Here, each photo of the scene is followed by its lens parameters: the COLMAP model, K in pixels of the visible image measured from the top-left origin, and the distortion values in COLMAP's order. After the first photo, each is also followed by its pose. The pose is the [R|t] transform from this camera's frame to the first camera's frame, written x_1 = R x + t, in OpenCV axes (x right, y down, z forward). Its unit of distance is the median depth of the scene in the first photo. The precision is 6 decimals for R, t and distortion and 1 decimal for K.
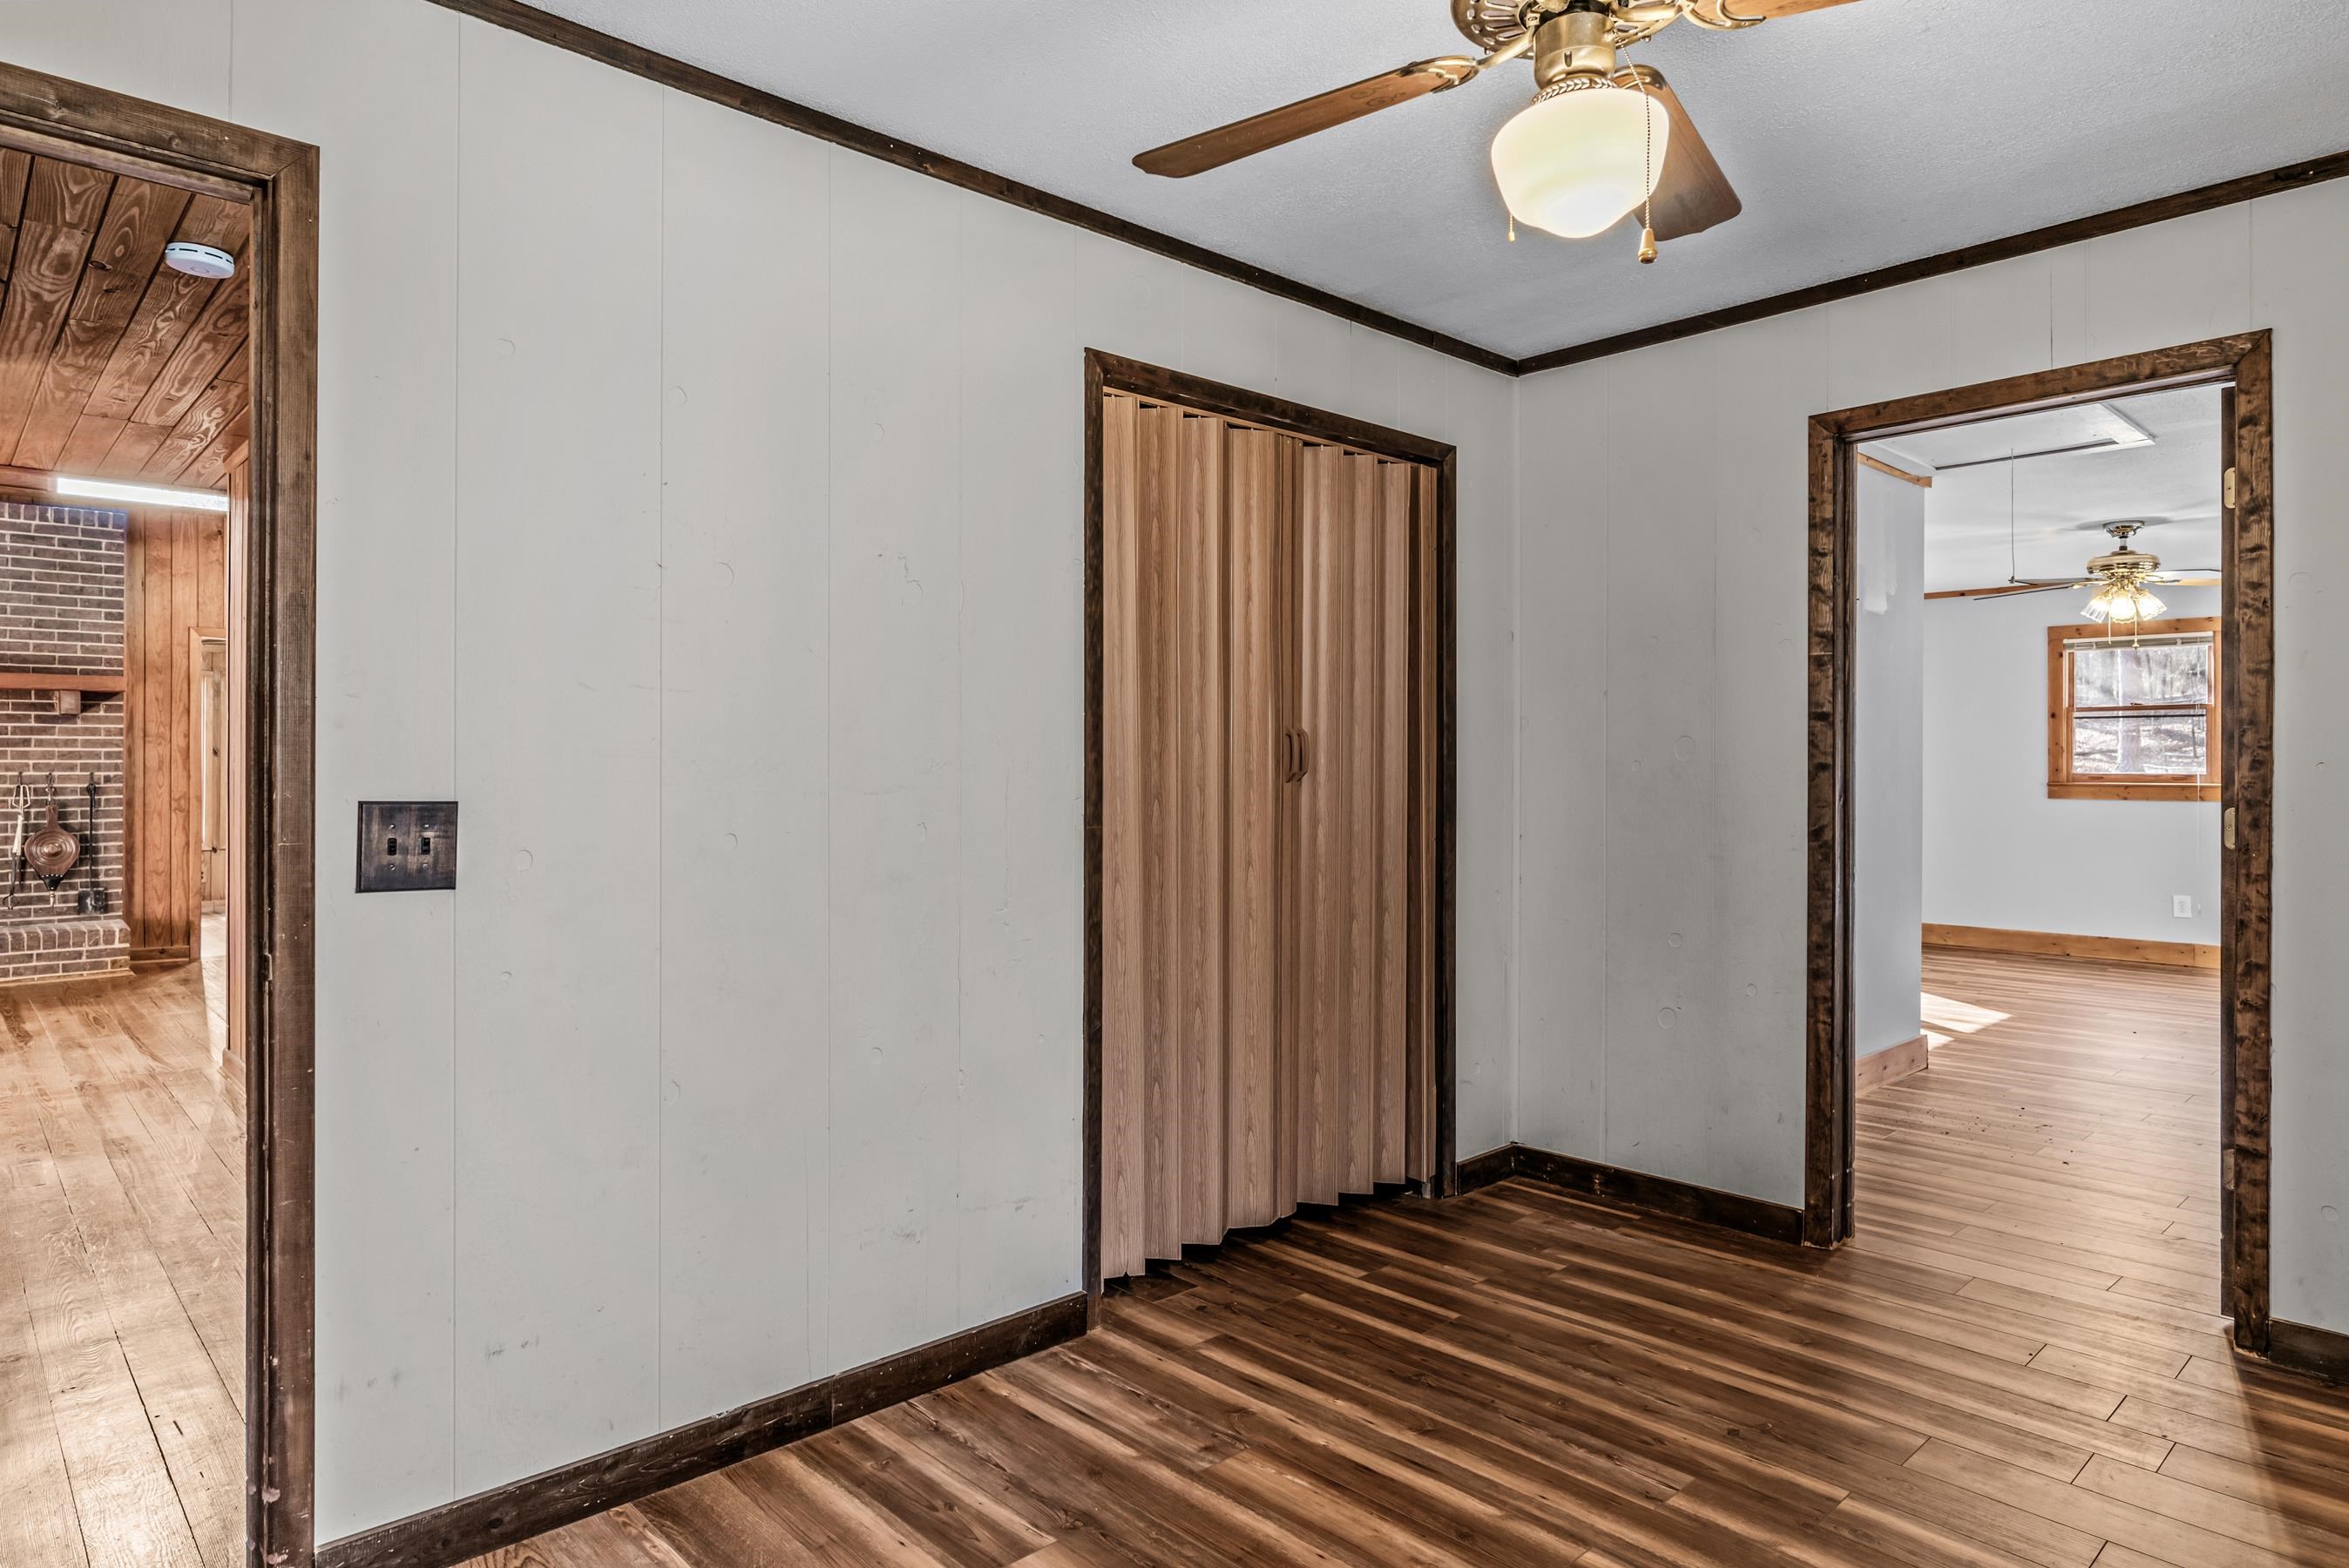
lens RADIAL K [[1356.1, 0, 1174.3], [0, 1356.1, 753.0], [0, 0, 1]] dist [0.003167, 0.001840]
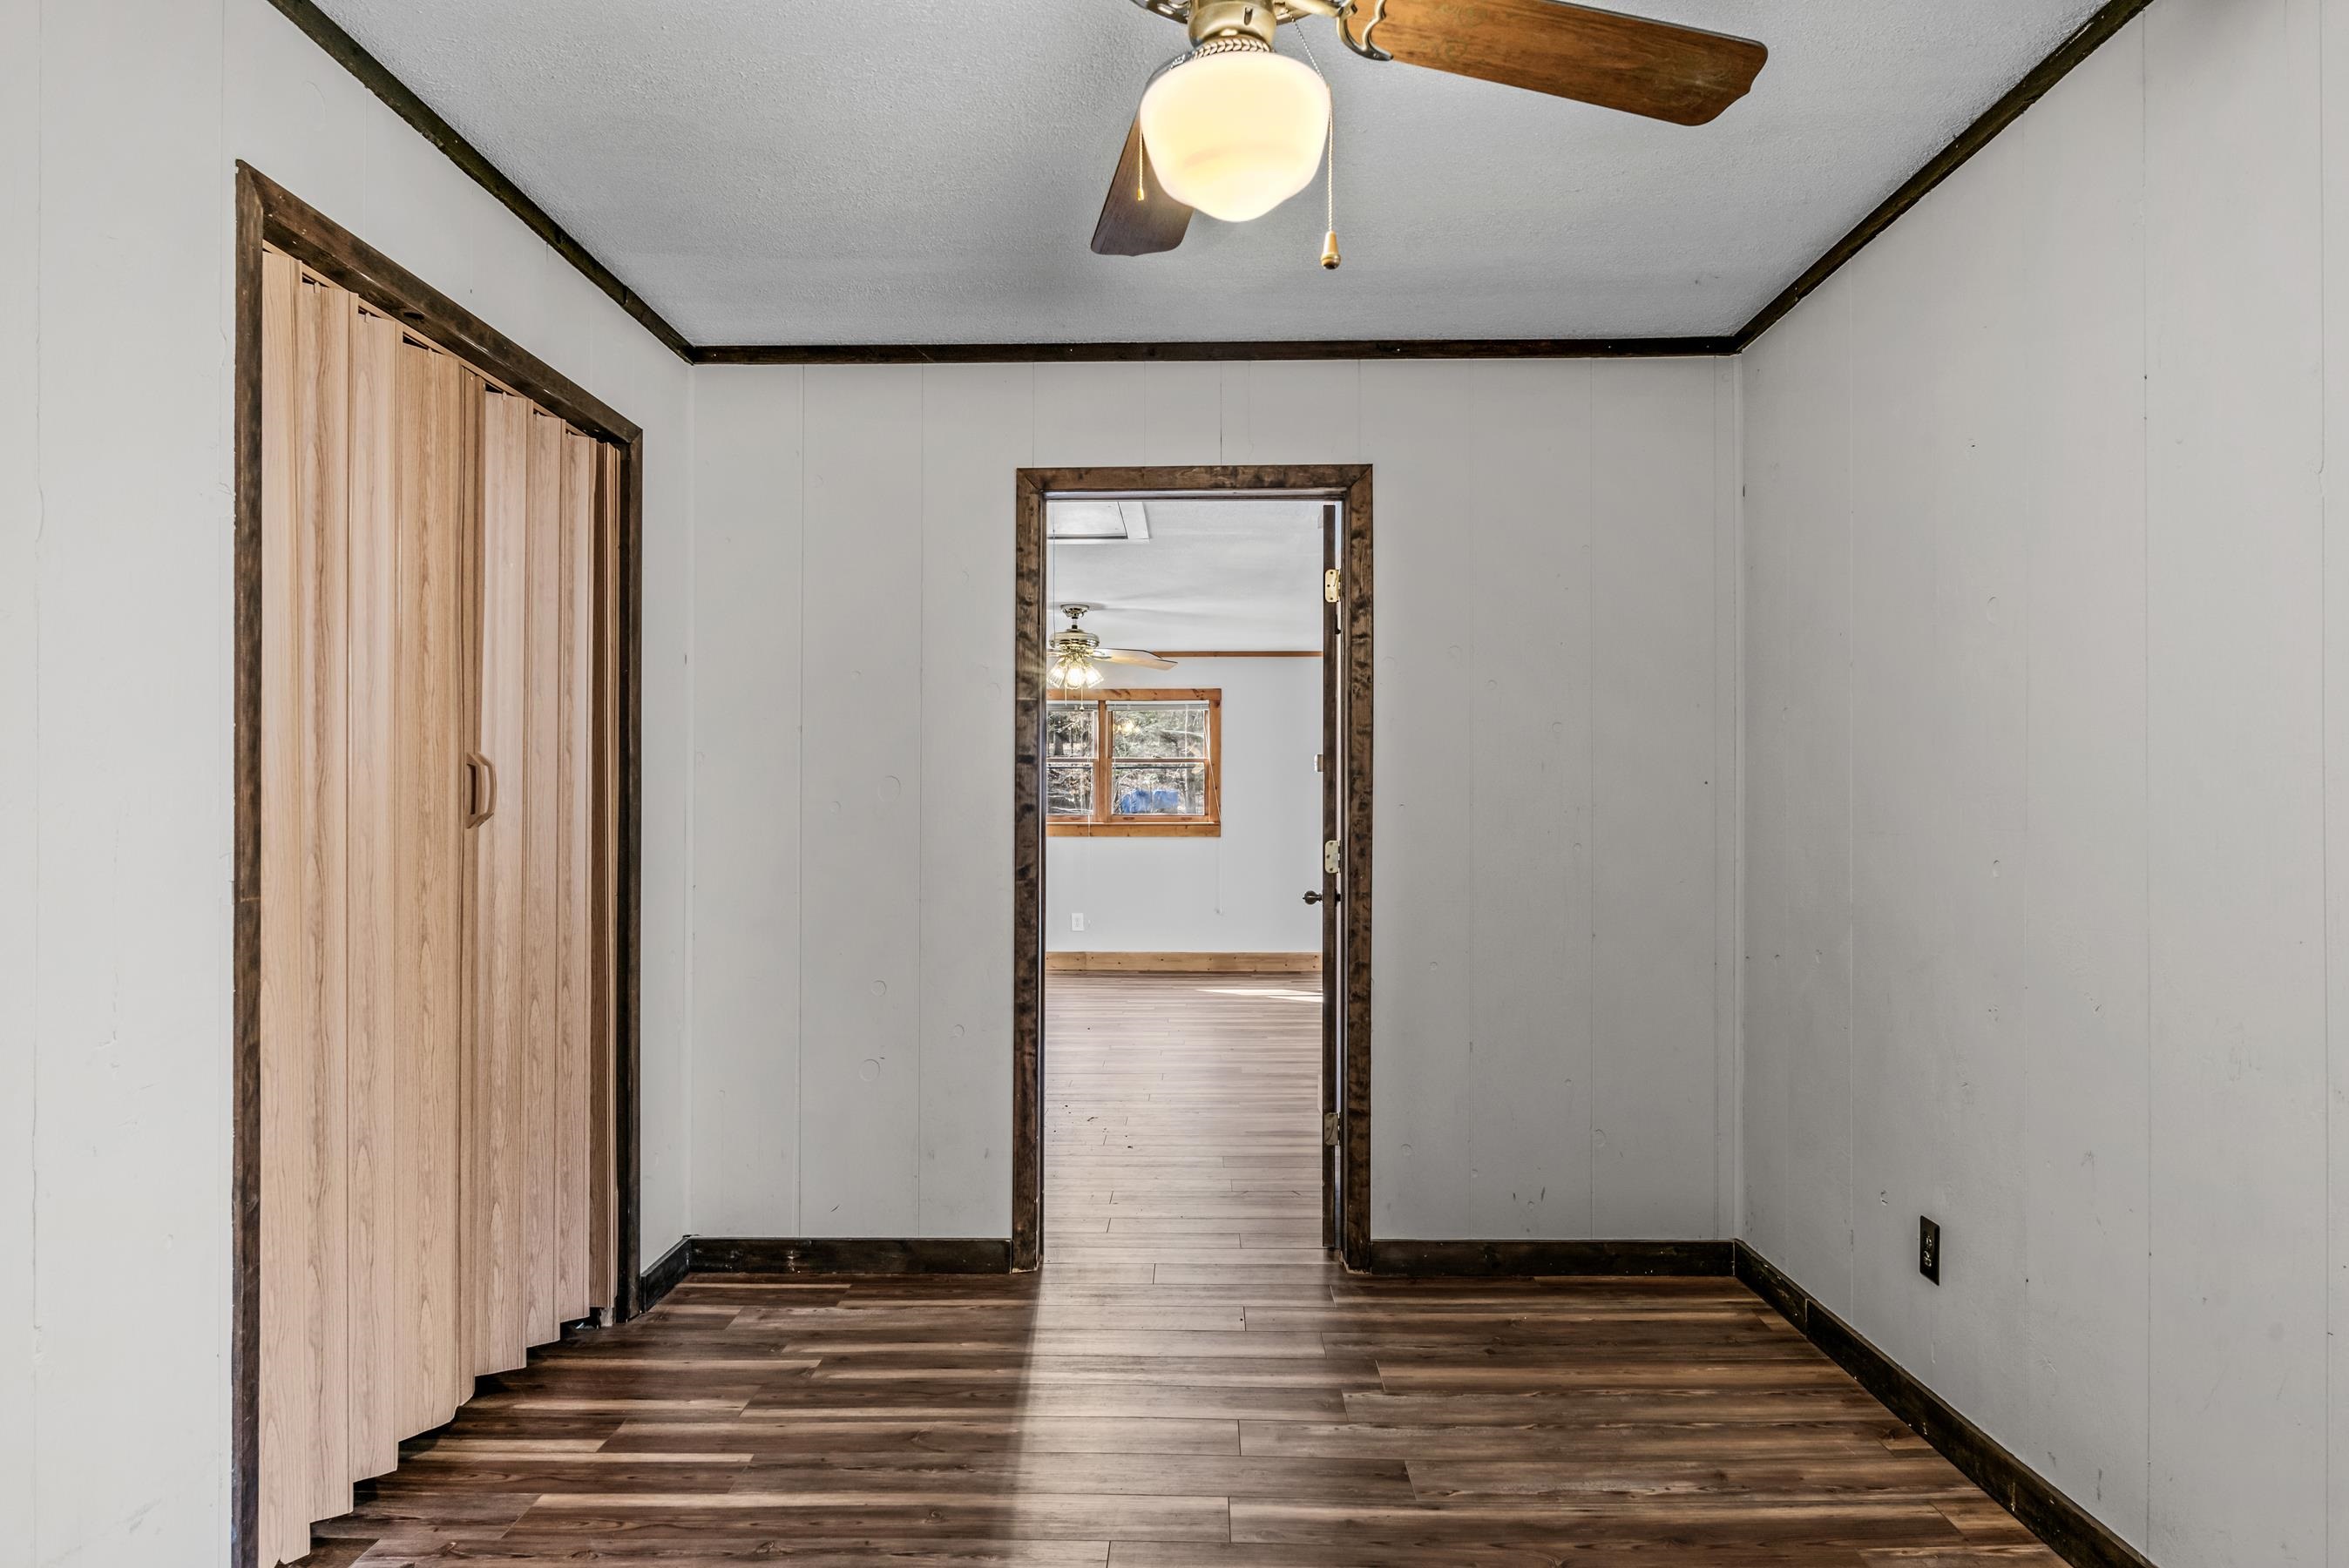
lens RADIAL K [[1351.6, 0, 1232.5], [0, 1351.6, 799.0], [0, 0, 1]] dist [-0.004830, 0.002223]
pose [[0.701727, 0.005277, 0.712426, -0.150819], [-0.007267, 0.999974, -0.000249, 0.002446], [-0.712409, -0.005003, 0.701747, 0.164237]]
